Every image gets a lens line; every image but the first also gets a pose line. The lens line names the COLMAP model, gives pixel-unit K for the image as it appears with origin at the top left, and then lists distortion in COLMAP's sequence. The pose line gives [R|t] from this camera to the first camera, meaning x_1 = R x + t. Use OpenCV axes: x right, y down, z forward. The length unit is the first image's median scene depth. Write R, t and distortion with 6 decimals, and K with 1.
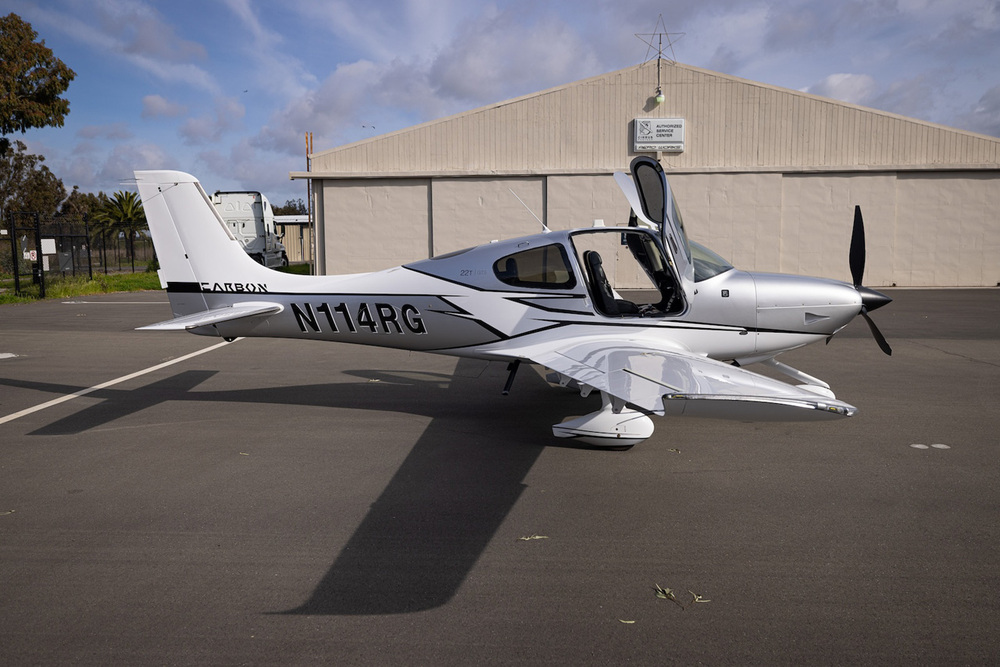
lens RADIAL K [[814.9, 0, 500.0], [0, 814.9, 333.5], [0, 0, 1]] dist [-0.001140, -0.000168]
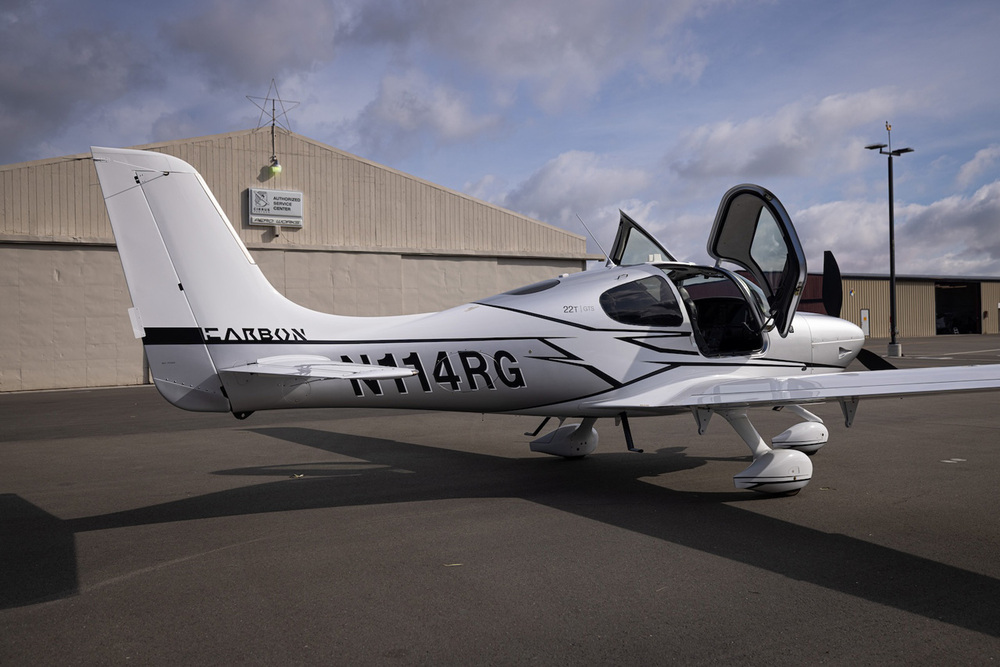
lens RADIAL K [[876.0, 0, 500.0], [0, 876.0, 333.5], [0, 0, 1]] dist [-0.005847, 0.003047]
pose [[0.818110, -0.011901, 0.574939, -0.163216], [0.081569, 0.992079, -0.095533, 0.007514], [-0.569248, 0.125054, 0.812600, 0.088868]]
